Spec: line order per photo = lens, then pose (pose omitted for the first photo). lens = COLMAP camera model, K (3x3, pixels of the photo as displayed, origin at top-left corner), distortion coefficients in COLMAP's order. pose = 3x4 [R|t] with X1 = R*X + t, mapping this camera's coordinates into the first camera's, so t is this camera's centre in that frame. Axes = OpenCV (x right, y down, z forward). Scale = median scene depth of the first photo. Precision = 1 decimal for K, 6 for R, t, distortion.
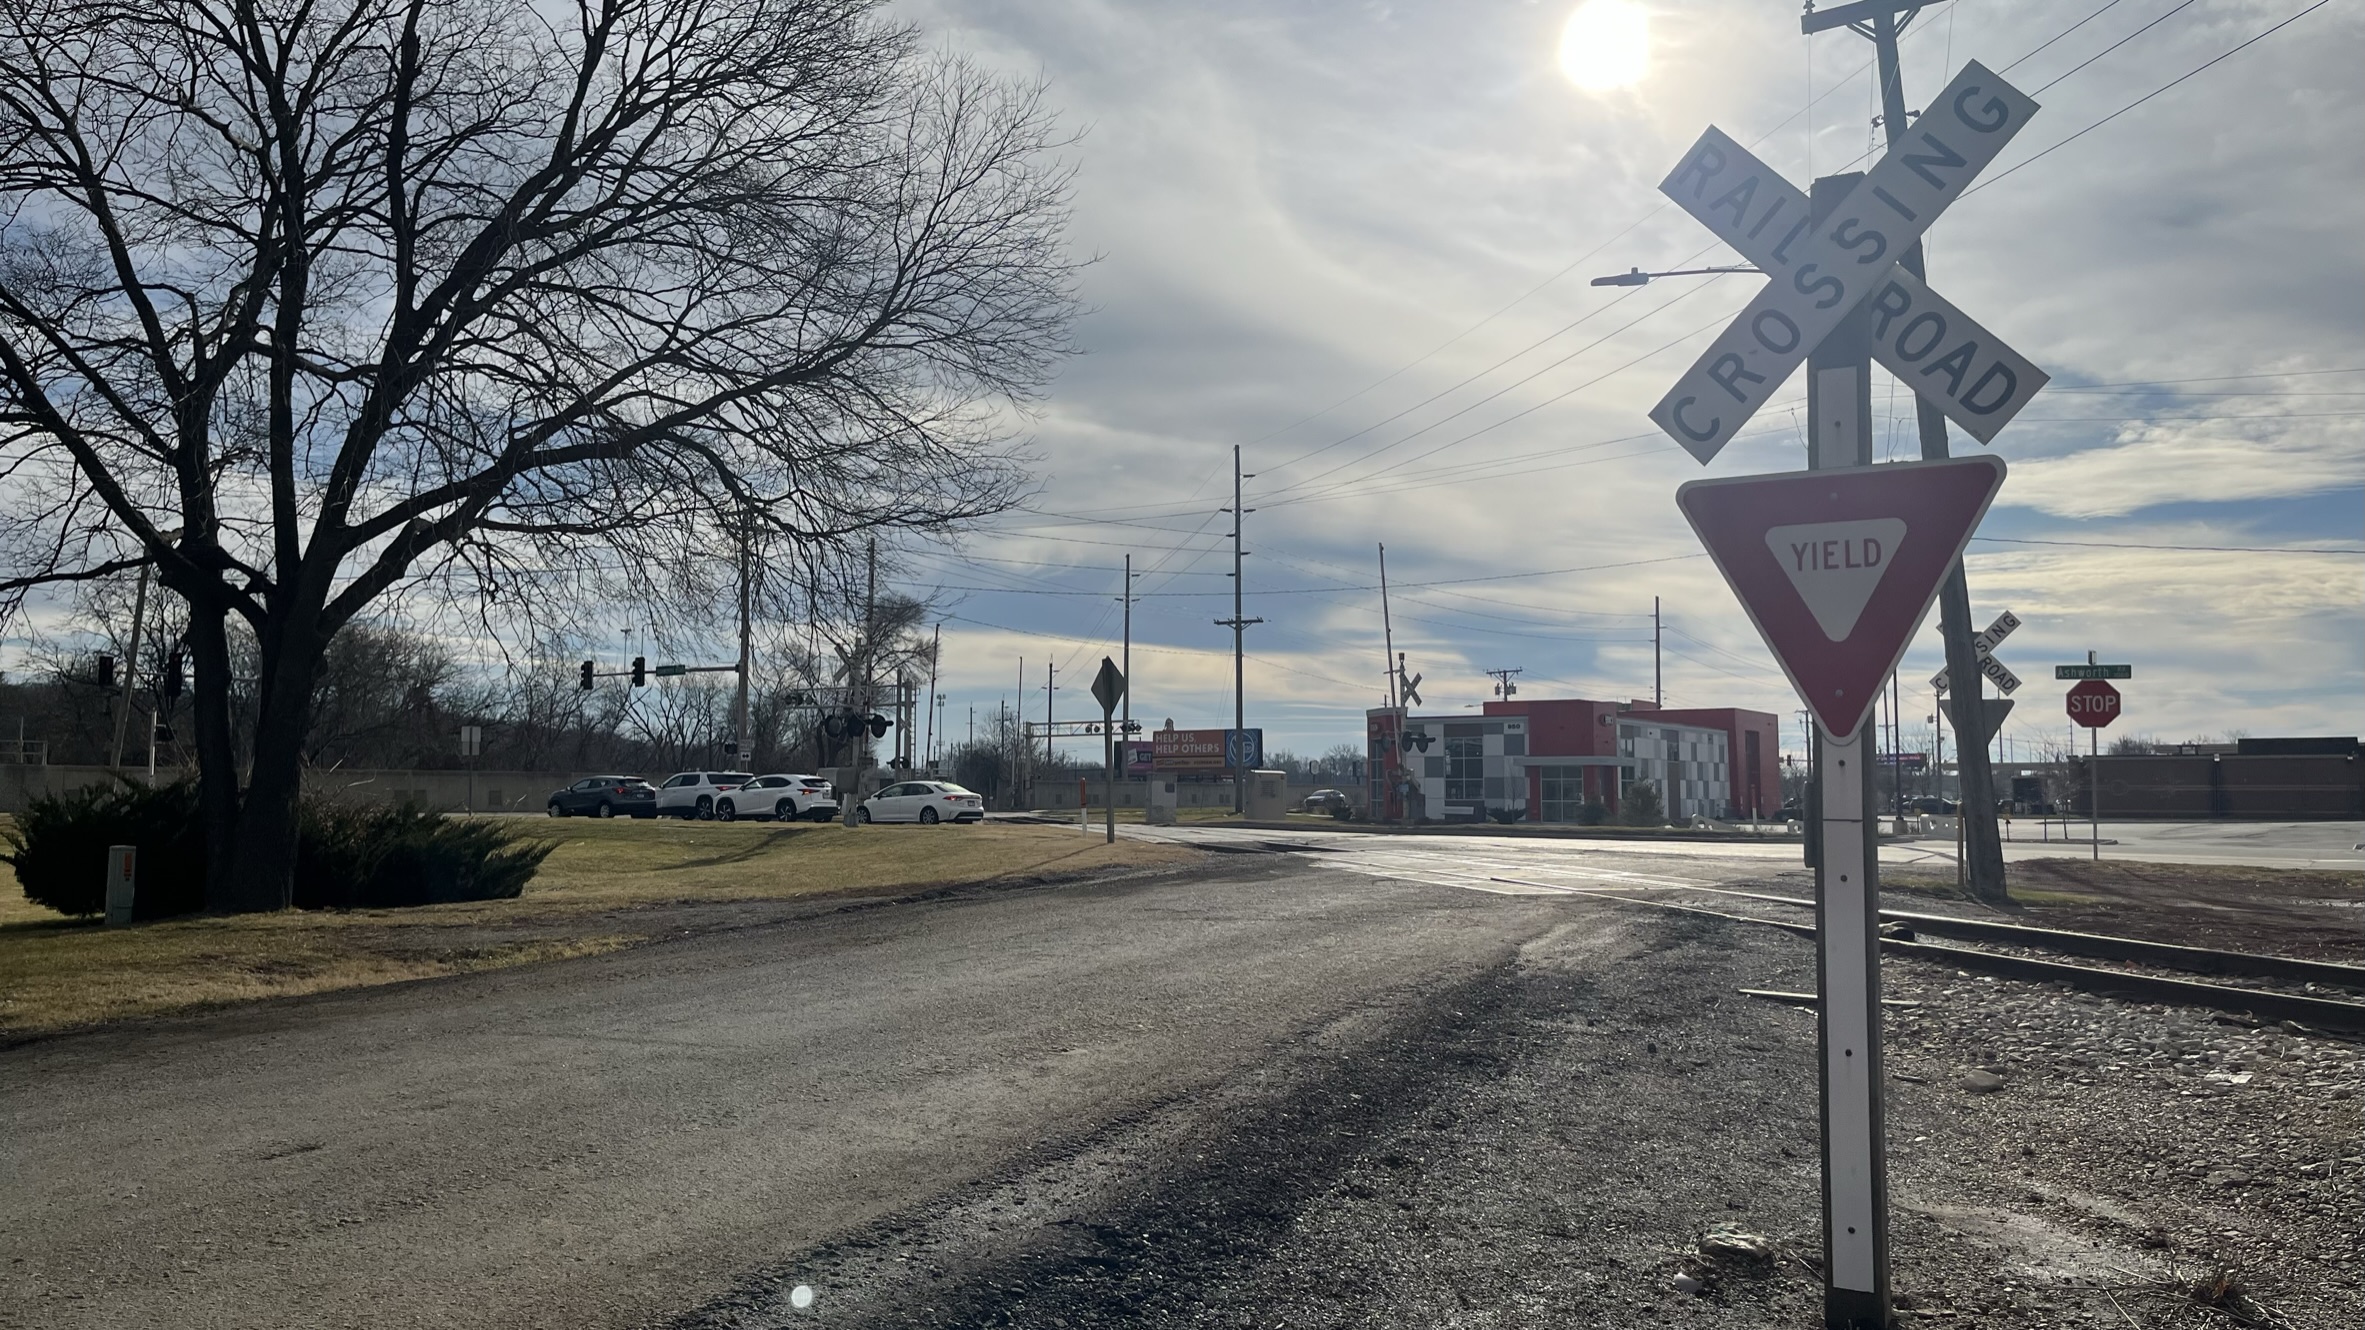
lens RADIAL K [[1774.8, 0, 1189.2], [0, 1774.8, 630.2], [0, 0, 1]] dist [0.054201, -0.064664]
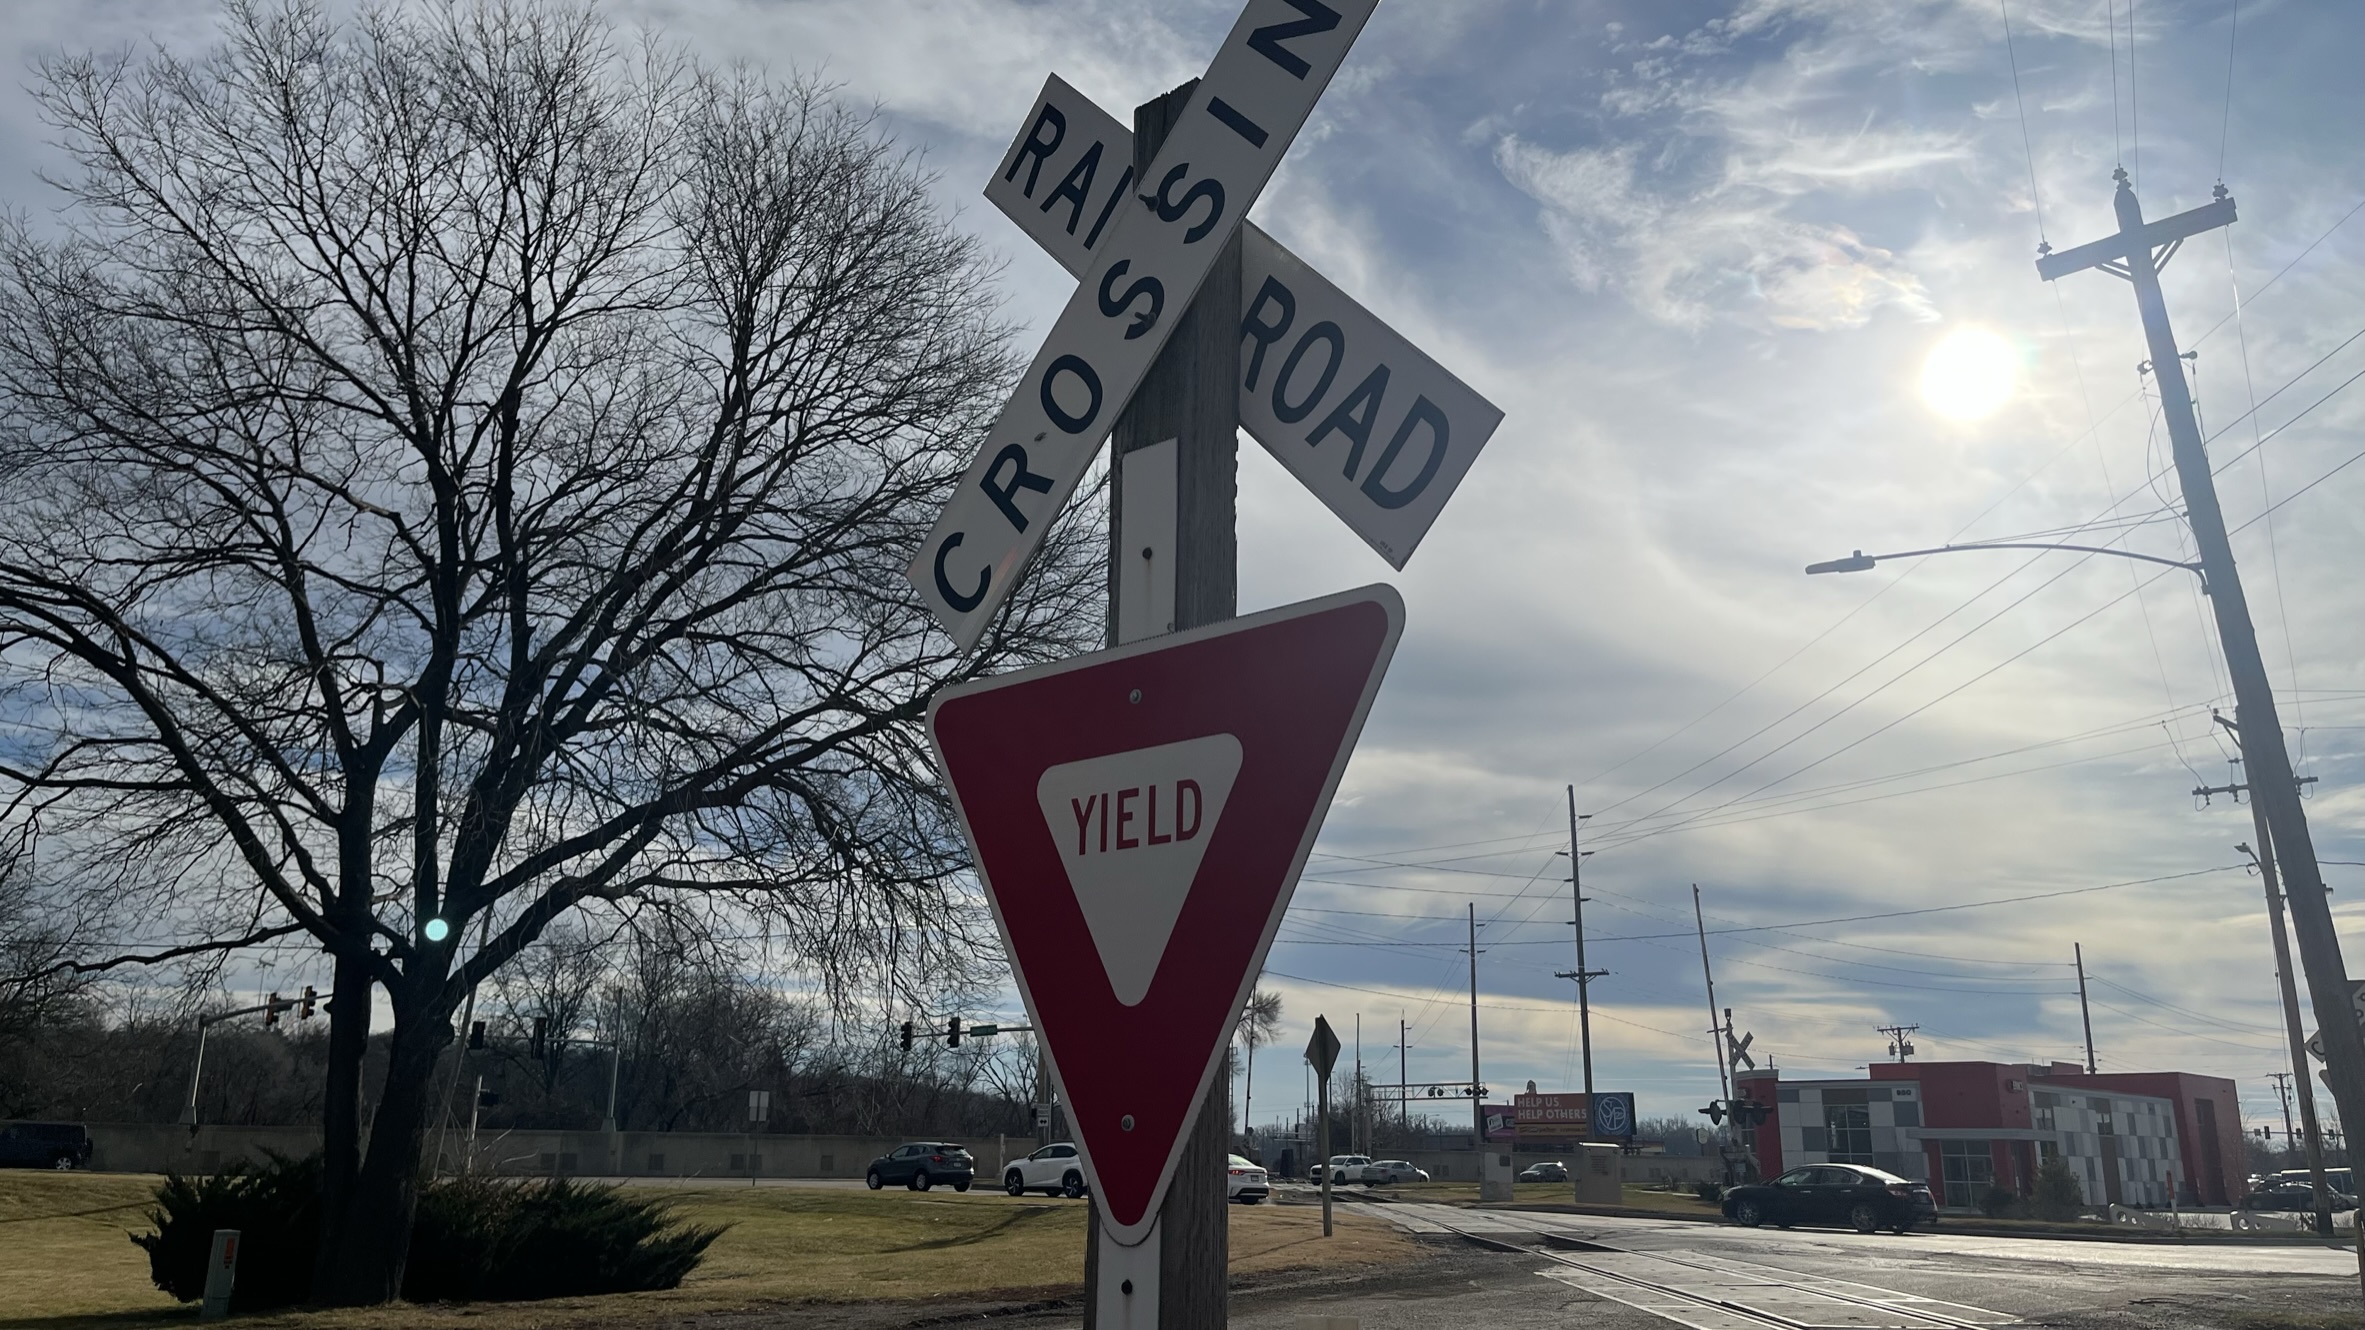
lens RADIAL K [[1774.8, 0, 1189.2], [0, 1774.8, 630.2], [0, 0, 1]] dist [0.054201, -0.064664]
pose [[0.978410, -0.050146, -0.200496, 0.029278], [0.009955, 0.980427, -0.196633, 0.000116], [0.206432, 0.190391, 0.959759, 0.033307]]
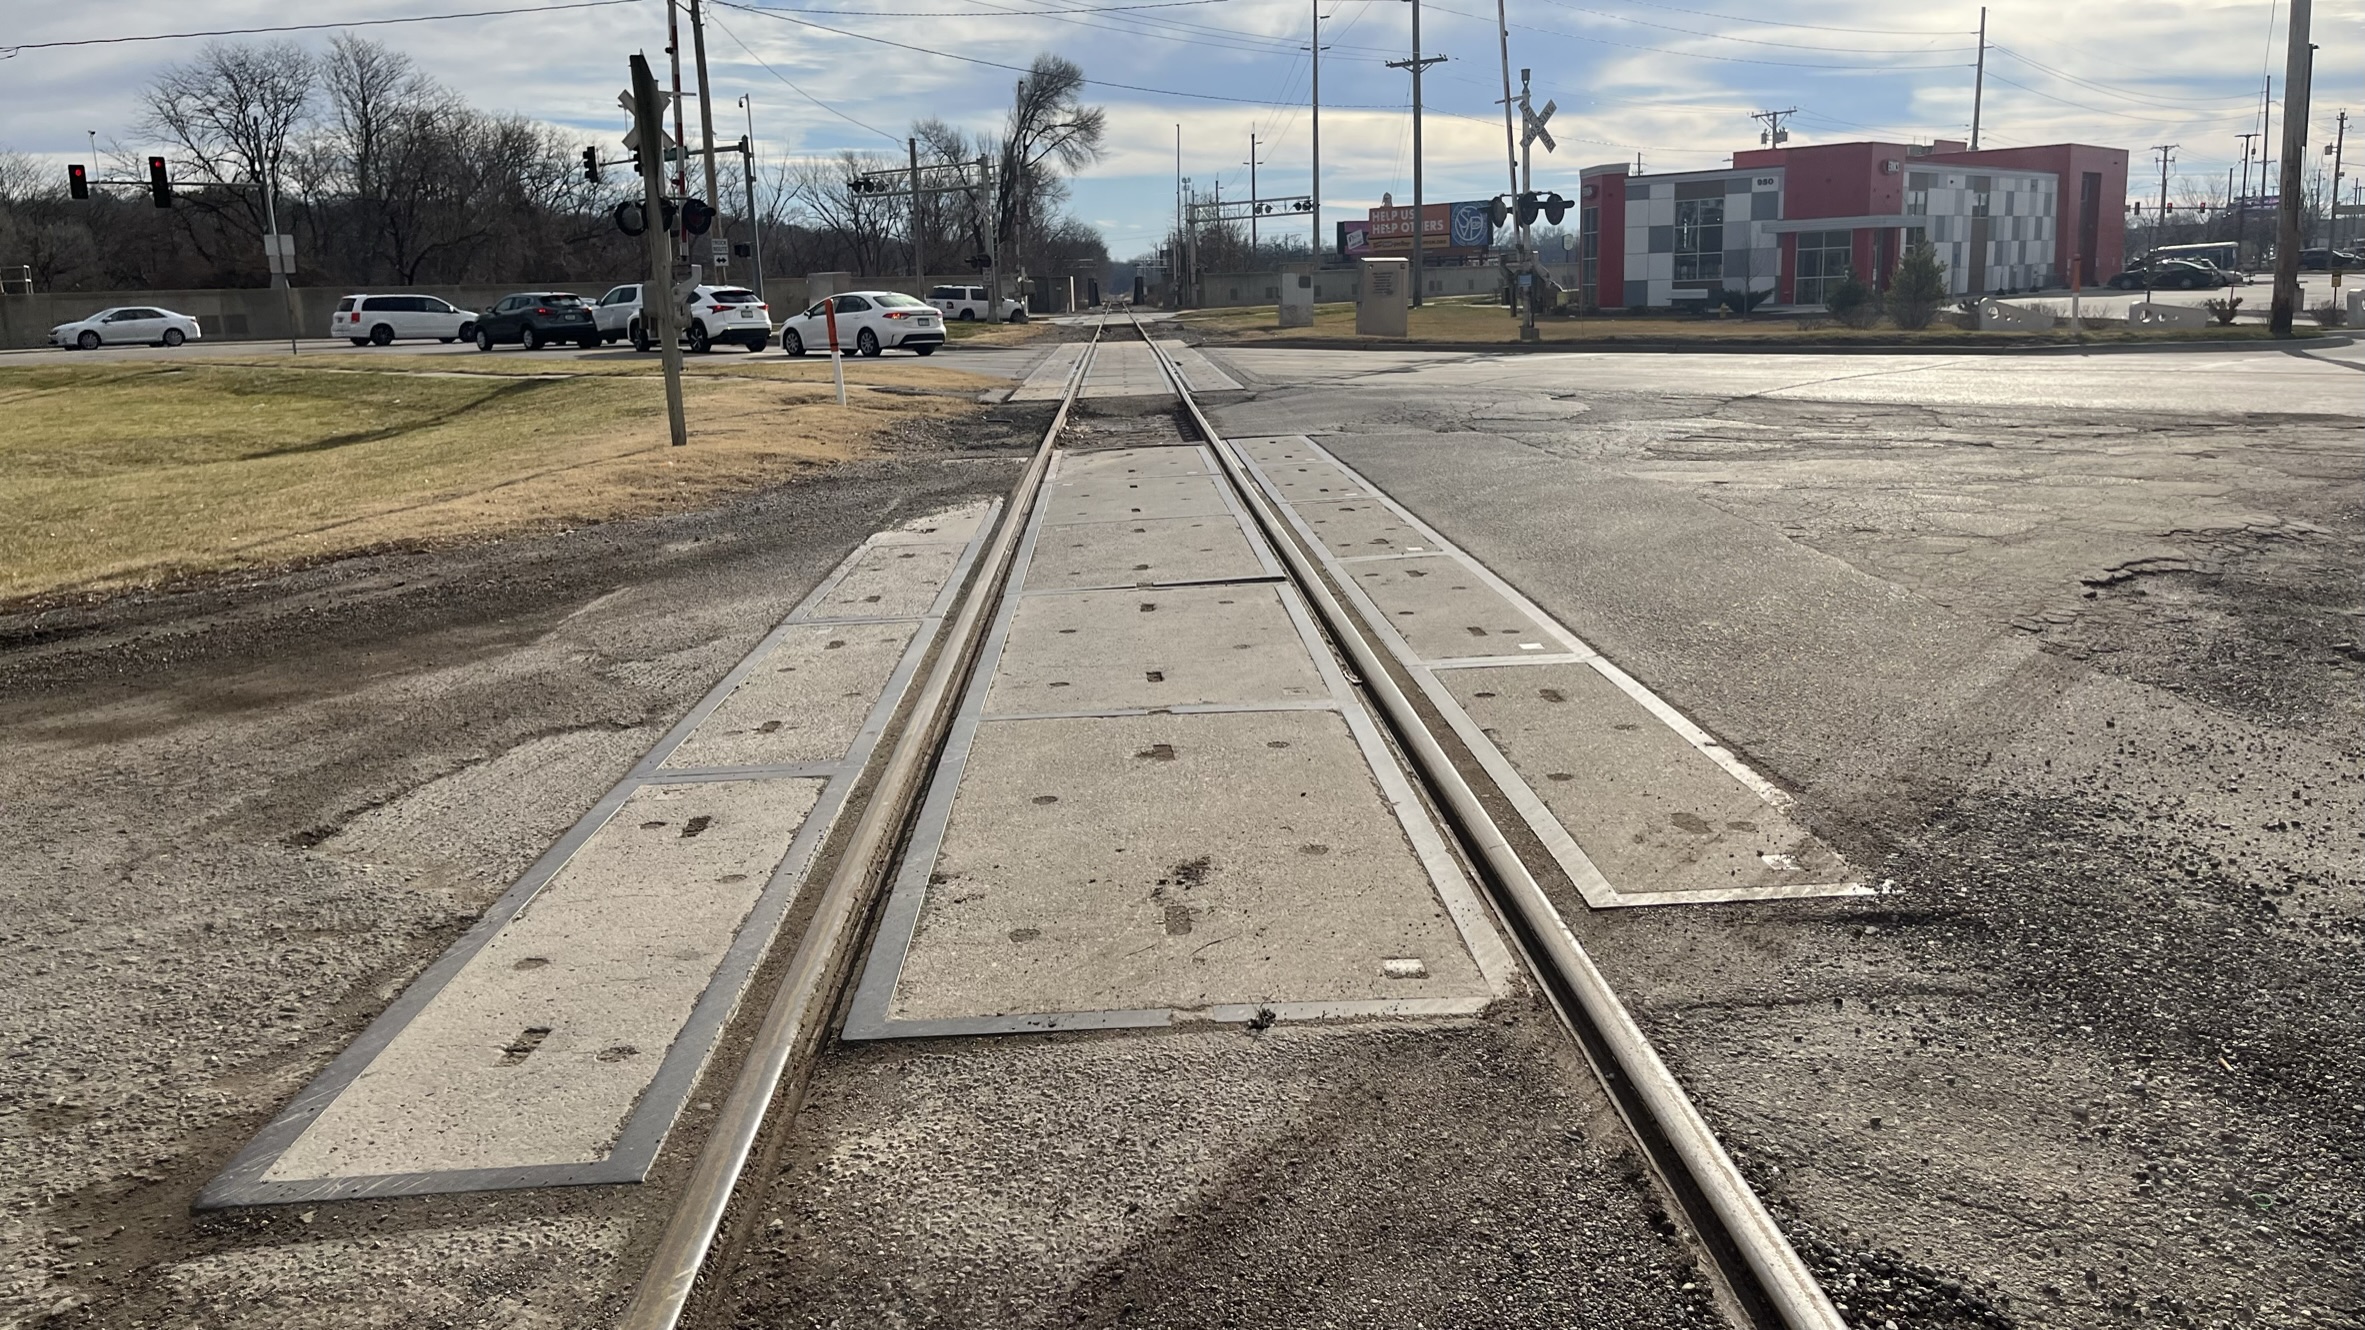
lens RADIAL K [[1777.5, 0, 1224.1], [0, 1777.5, 633.0], [0, 0, 1]] dist [0.044622, -0.000416]
pose [[0.990181, -0.007691, -0.139577, 0.065296], [0.047104, 0.958450, 0.281345, 0.013945], [0.131614, -0.285157, 0.949401, 0.197261]]
